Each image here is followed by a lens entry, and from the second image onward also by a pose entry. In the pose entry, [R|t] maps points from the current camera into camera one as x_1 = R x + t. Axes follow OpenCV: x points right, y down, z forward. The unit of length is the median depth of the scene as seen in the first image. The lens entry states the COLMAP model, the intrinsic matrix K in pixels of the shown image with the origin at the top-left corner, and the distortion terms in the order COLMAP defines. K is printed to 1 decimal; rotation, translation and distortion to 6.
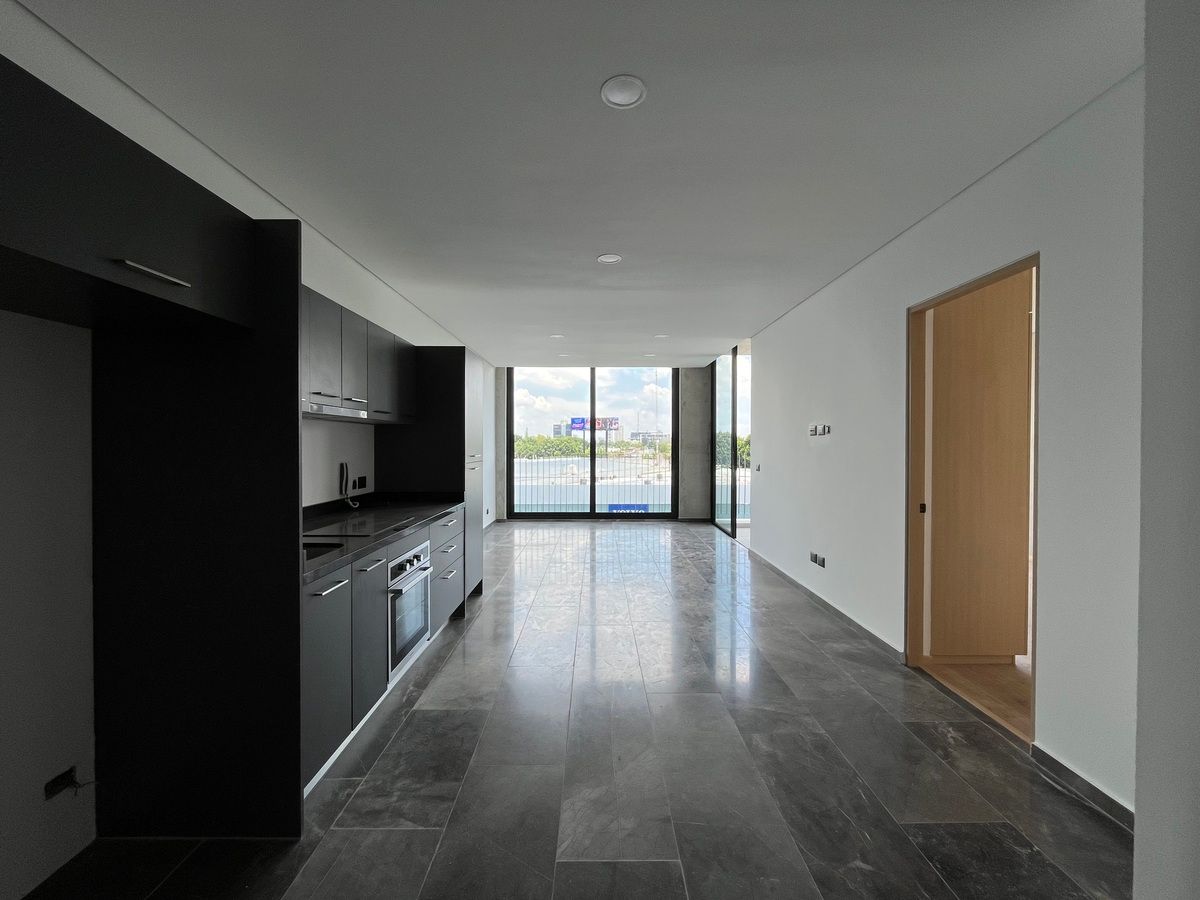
lens RADIAL K [[489.5, 0, 598.7], [0, 489.5, 449.4], [0, 0, 1]] dist [-0.000061, -0.000477]
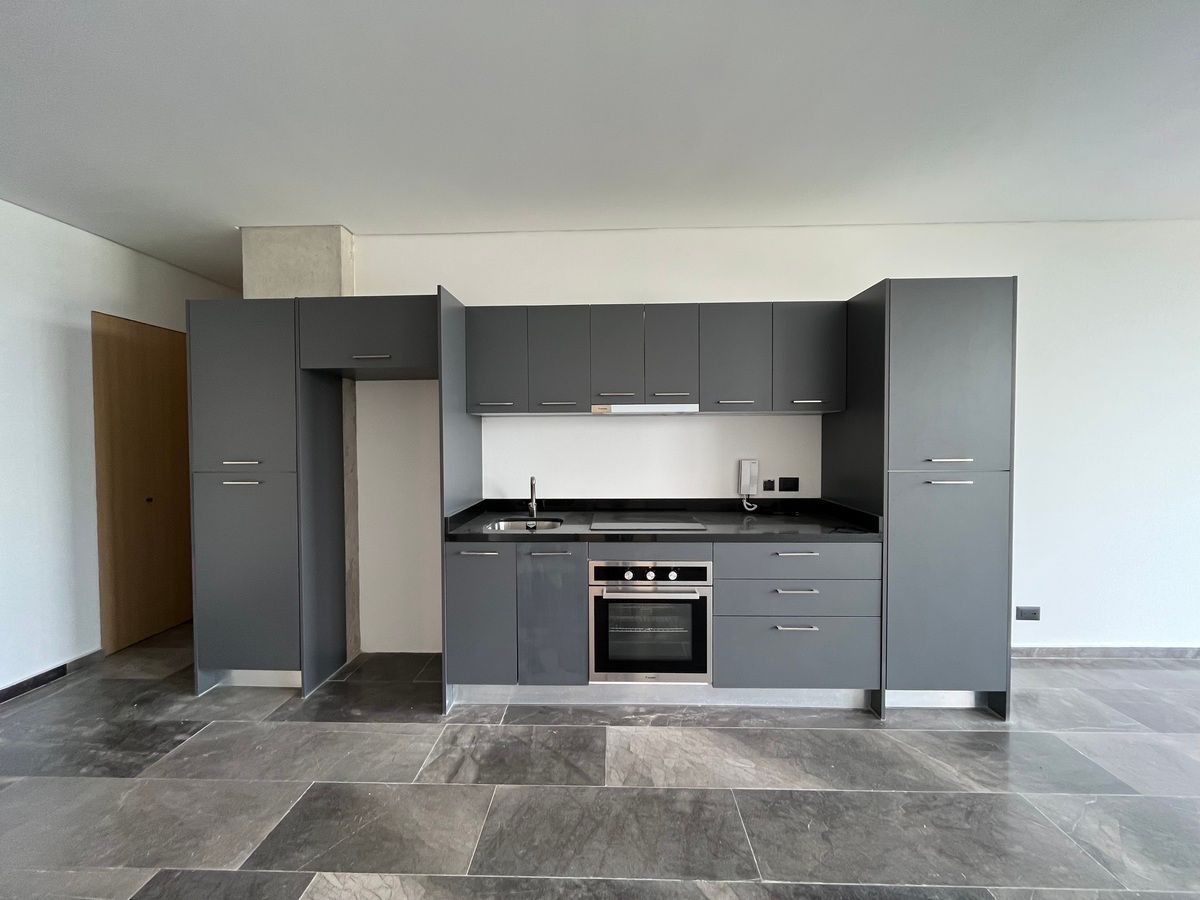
lens RADIAL K [[489.5, 0, 598.7], [0, 489.5, 449.4], [0, 0, 1]] dist [-0.000061, -0.000477]
pose [[-0.035478, 0.023998, -0.999082, 0.534305], [-0.006167, 0.999687, 0.024231, -0.016373], [0.999351, 0.007021, -0.035319, 1.006717]]
